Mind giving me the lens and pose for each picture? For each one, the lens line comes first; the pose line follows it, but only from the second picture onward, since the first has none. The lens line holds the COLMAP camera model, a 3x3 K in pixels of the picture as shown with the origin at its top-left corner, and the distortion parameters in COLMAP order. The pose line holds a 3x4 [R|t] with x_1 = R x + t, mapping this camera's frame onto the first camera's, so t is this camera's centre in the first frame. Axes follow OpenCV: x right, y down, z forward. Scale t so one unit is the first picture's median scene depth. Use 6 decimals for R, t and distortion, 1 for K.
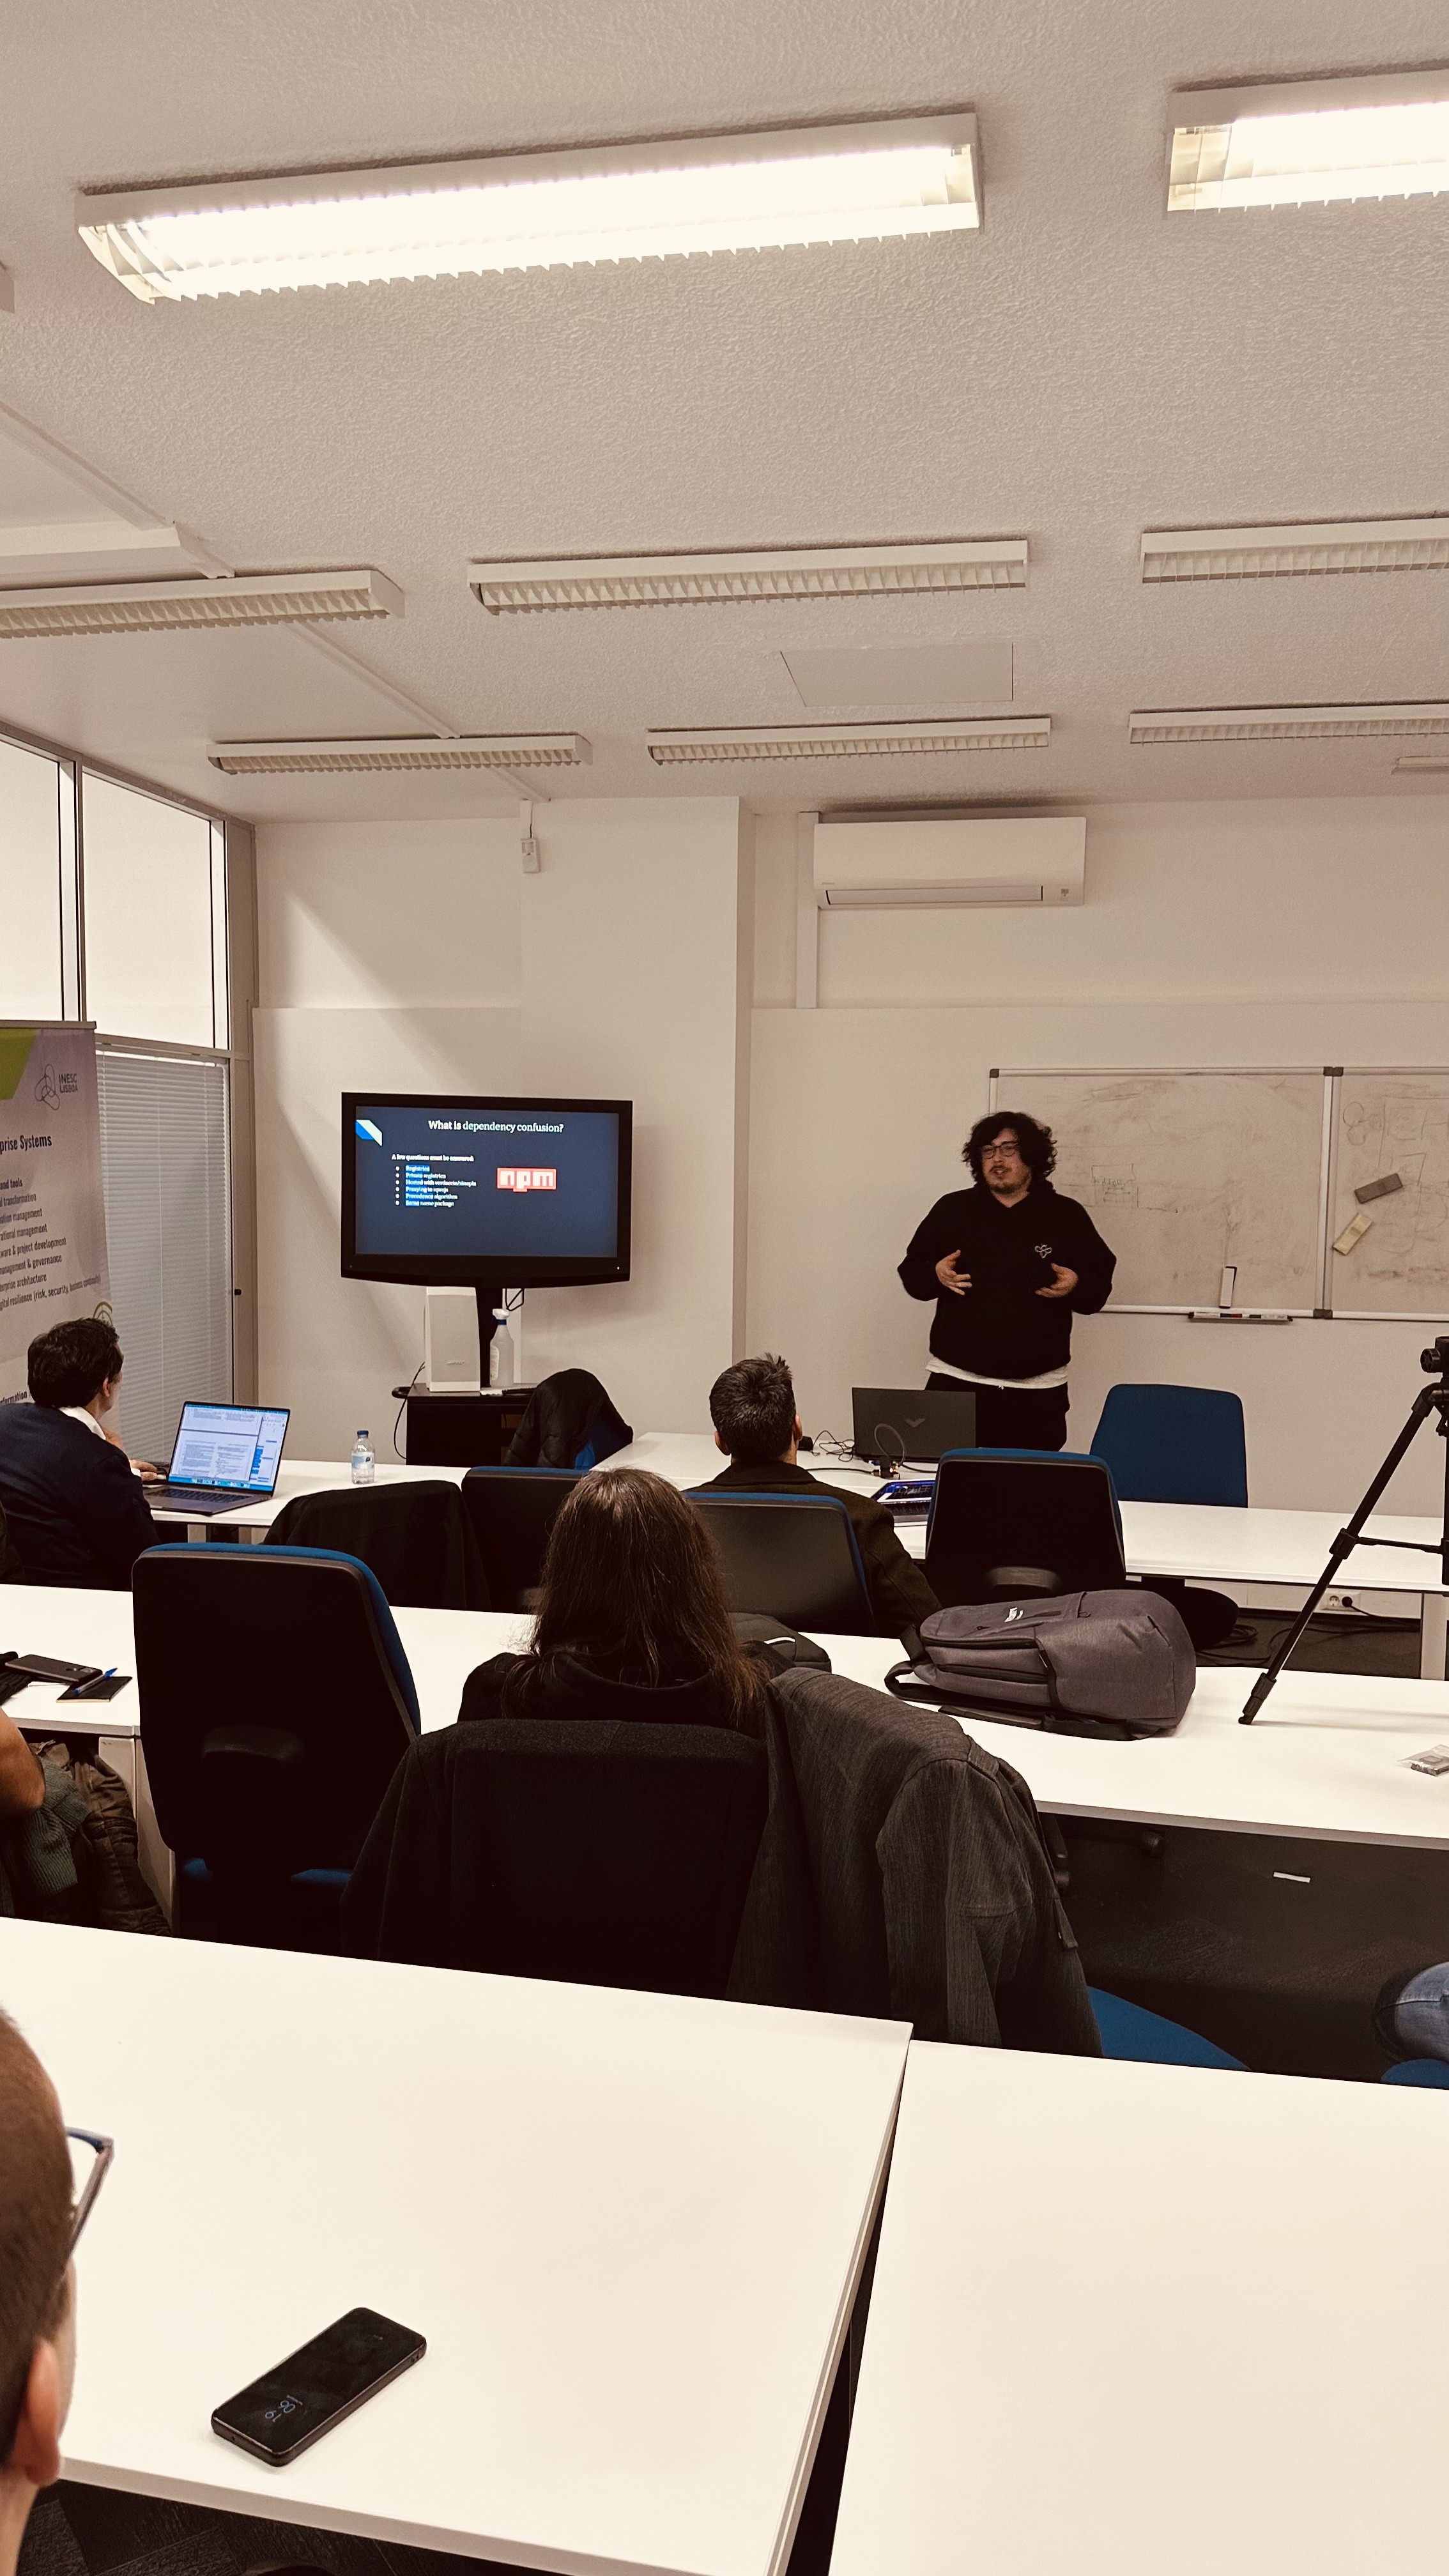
lens RADIAL K [[1804.3, 0, 720.6], [0, 1804.3, 1281.4], [0, 0, 1]] dist [0.059667, -0.001700]
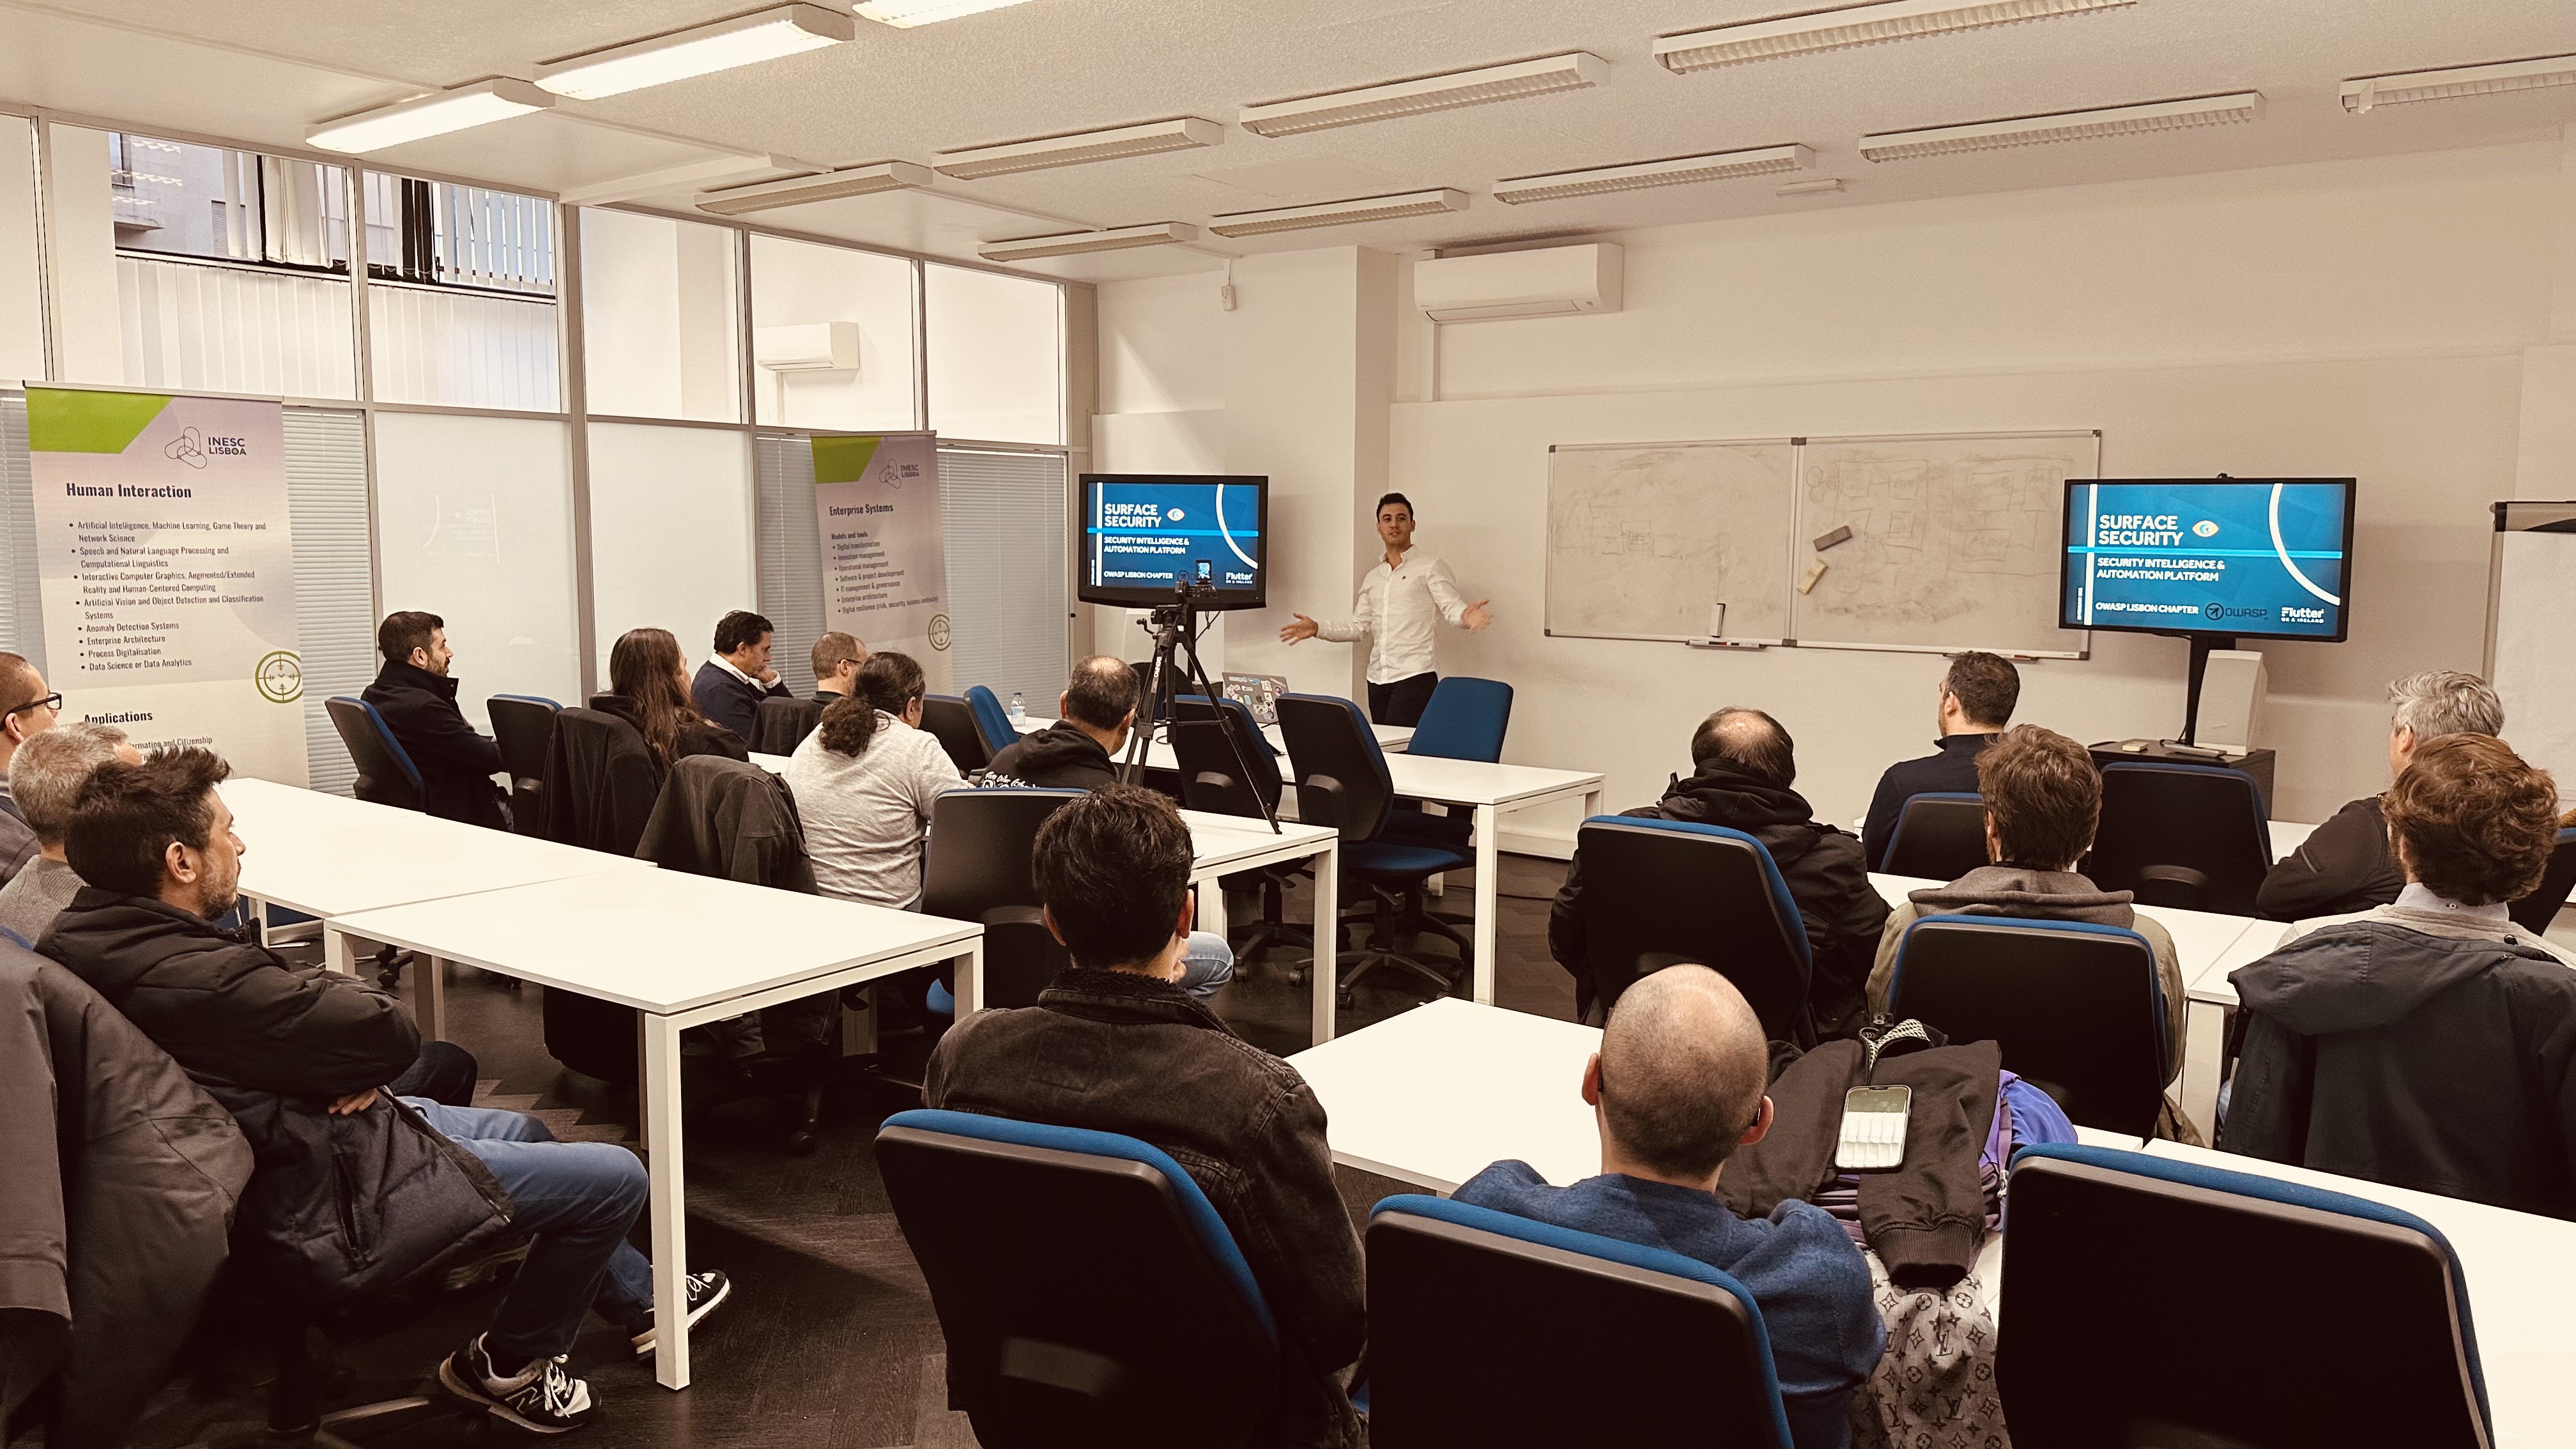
lens RADIAL K [[1804.3, 0, 1296.9], [0, 1804.3, 734.1], [0, 0, 1]] dist [0.059667, -0.001700]
pose [[0.902019, 0.043813, -0.429468, 0.557555], [-0.028018, 0.998681, 0.043036, 0.035840], [0.430787, -0.026787, 0.902056, -0.233282]]
